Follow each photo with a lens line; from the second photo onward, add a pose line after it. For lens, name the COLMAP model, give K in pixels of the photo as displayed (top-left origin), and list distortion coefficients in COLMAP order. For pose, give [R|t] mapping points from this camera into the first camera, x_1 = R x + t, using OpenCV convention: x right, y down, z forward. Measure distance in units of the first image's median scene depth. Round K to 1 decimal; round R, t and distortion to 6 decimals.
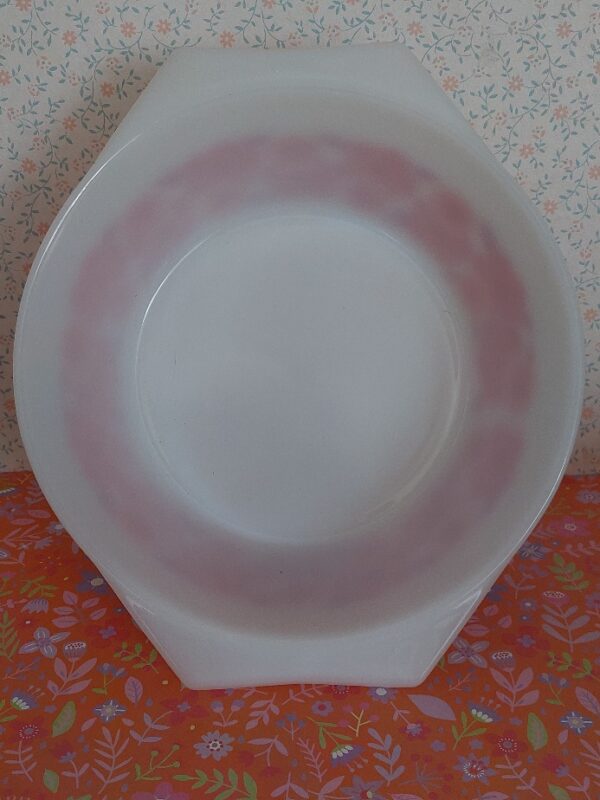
lens RADIAL K [[1035.0, 0, 288.4], [0, 1035.0, 402.6], [0, 0, 1]] dist [0.036234, 0.000000]
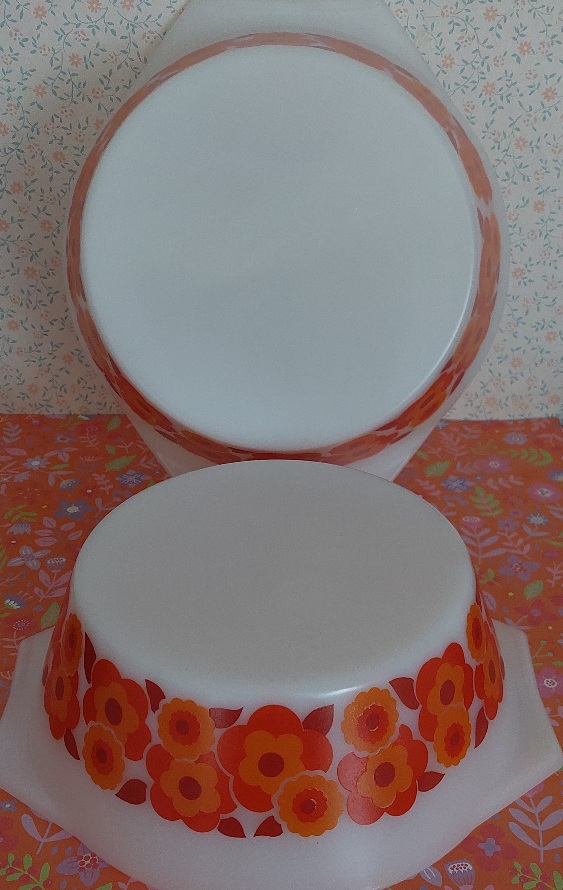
lens RADIAL K [[1210.2, 0, 309.0], [0, 1210.2, 469.0], [0, 0, 1]] dist [0.036127, 0.000000]
pose [[0.999392, 0.002822, 0.034758, 0.027698], [-0.006100, 0.995497, 0.094595, 0.002541], [-0.034334, -0.094750, 0.994909, -0.322171]]
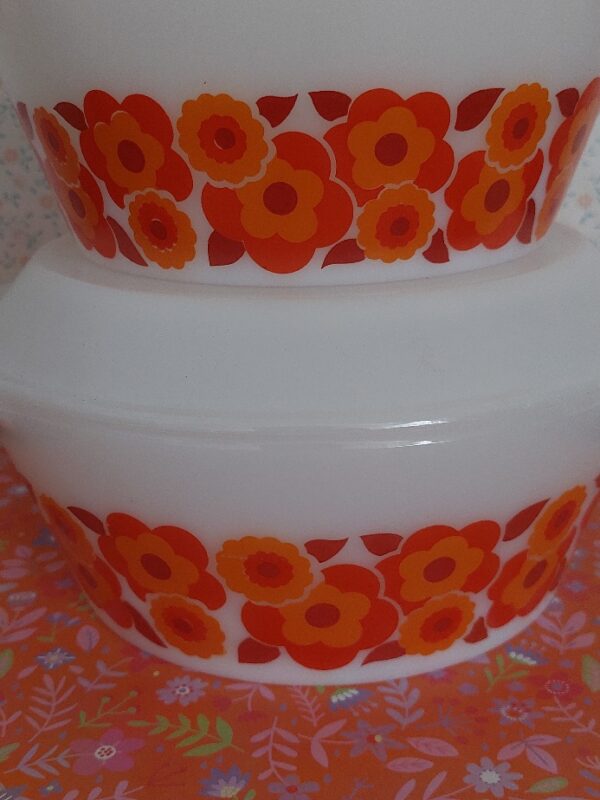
lens RADIAL K [[1035.0, 0, 291.3], [0, 1035.0, 415.8], [0, 0, 1]] dist [0.036234, 0.000000]
pose [[0.999471, -0.013861, -0.029409, 0.030781], [0.010171, 0.992468, -0.122082, 0.180416], [0.030879, 0.121719, 0.992084, 0.161735]]
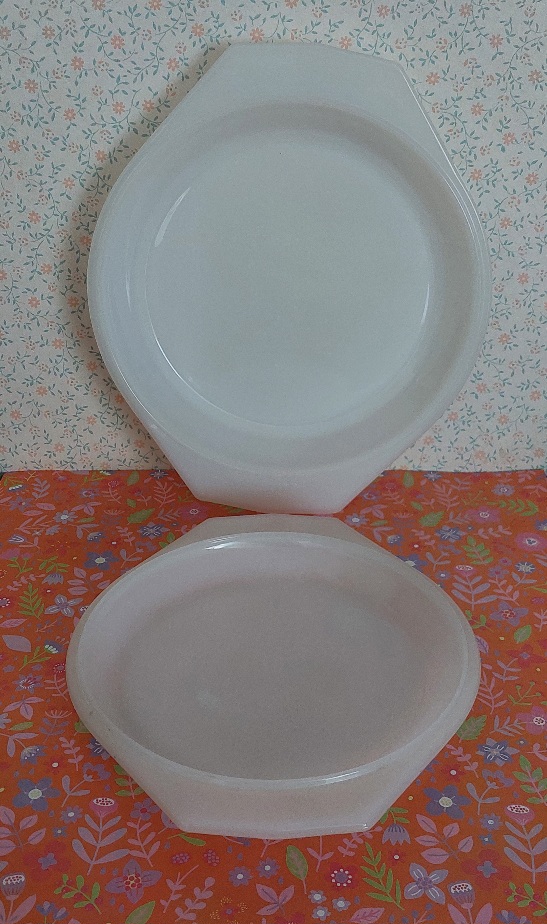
lens RADIAL K [[1211.9, 0, 257.8], [0, 1211.9, 473.7], [0, 0, 1]] dist [0.052828, 0.000000]
pose [[0.999958, -0.005347, 0.007376, -0.004816], [0.004726, 0.996636, 0.081821, -0.049935], [-0.007789, -0.081783, 0.996620, -0.449243]]
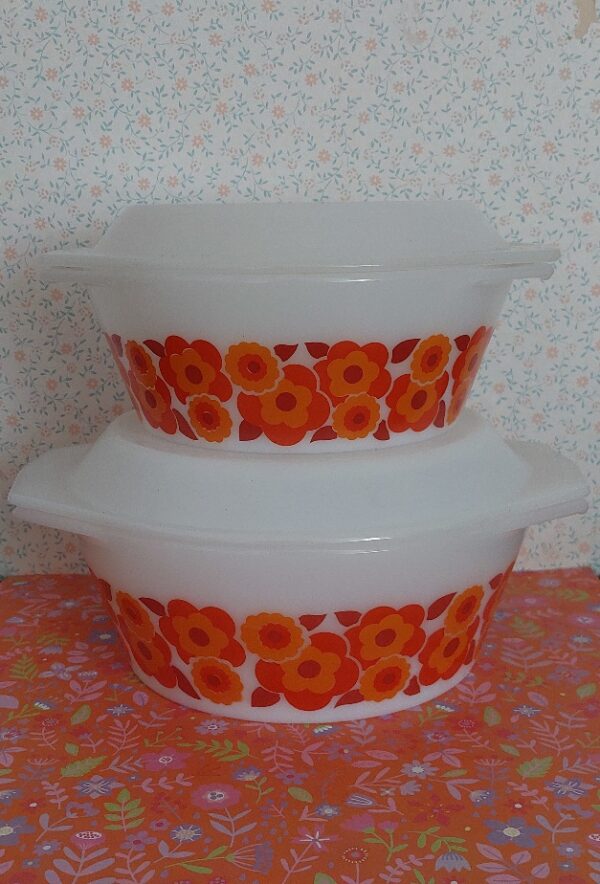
lens RADIAL K [[1162.2, 0, 281.7], [0, 1162.2, 433.4], [0, 0, 1]] dist [0.075769, 0.000000]
pose [[0.999965, -0.008005, 0.002462, 0.004422], [0.008365, 0.969350, -0.245542, 0.272984], [-0.000421, 0.245554, 0.969383, -0.275774]]
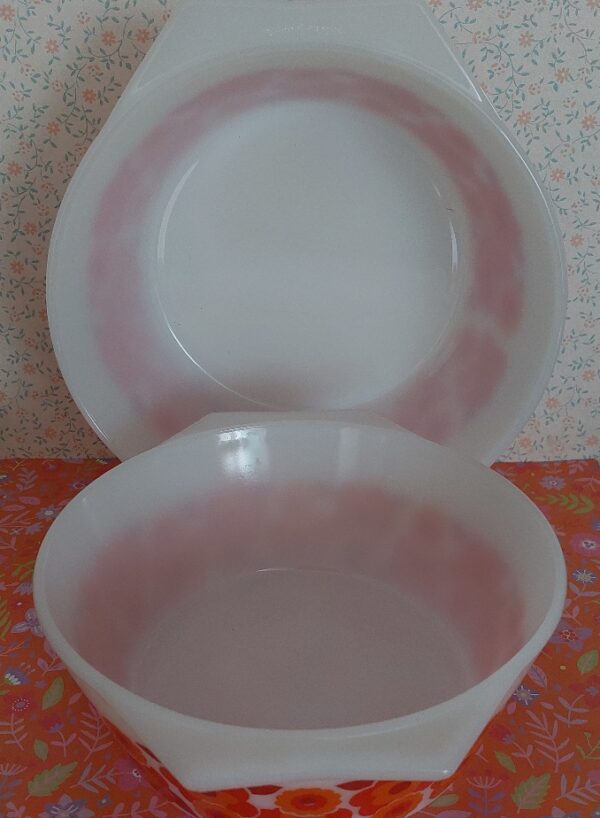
lens RADIAL K [[1058.3, 0, 293.8], [0, 1058.3, 415.3], [0, 0, 1]] dist [0.036234, 0.000000]
pose [[0.999995, -0.001959, 0.002459, 0.028210], [0.001851, 0.999058, 0.043357, -0.027923], [-0.002541, -0.043353, 0.999057, -0.080186]]
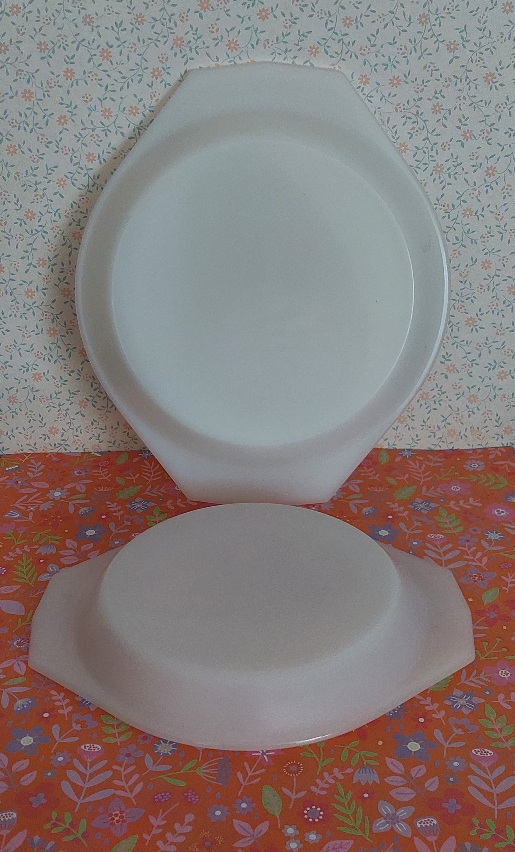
lens RADIAL K [[1216.6, 0, 226.6], [0, 1216.6, 403.6], [0, 0, 1]] dist [0.075321, 0.000000]
pose [[0.999699, -0.016028, -0.018571, 0.020741], [0.016198, 0.999828, 0.009011, -0.002504], [0.018423, -0.009309, 0.999787, -0.551055]]
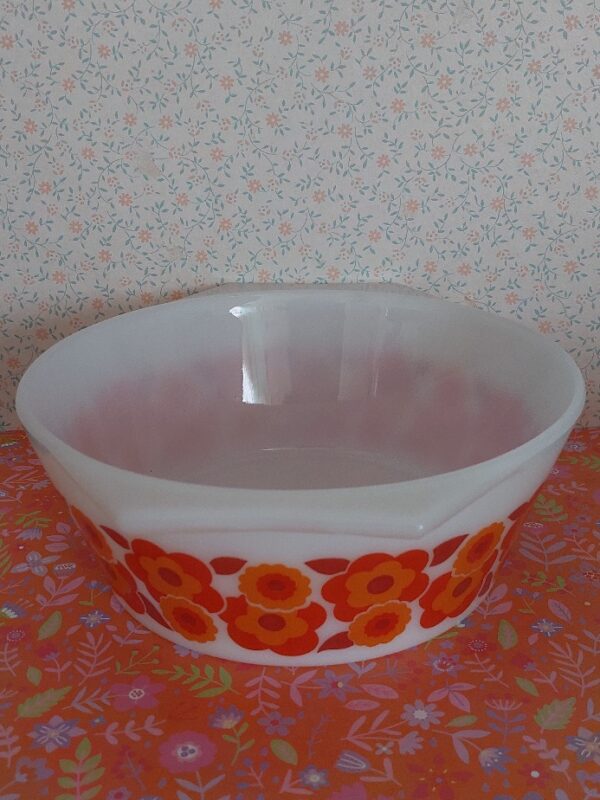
lens RADIAL K [[1035.0, 0, 294.3], [0, 1035.0, 401.1], [0, 0, 1]] dist [0.036234, 0.000000]
pose [[0.999671, -0.004192, -0.025304, 0.046205], [0.002665, 0.998191, -0.060060, 0.122045], [0.025510, 0.059973, 0.997874, -0.033366]]
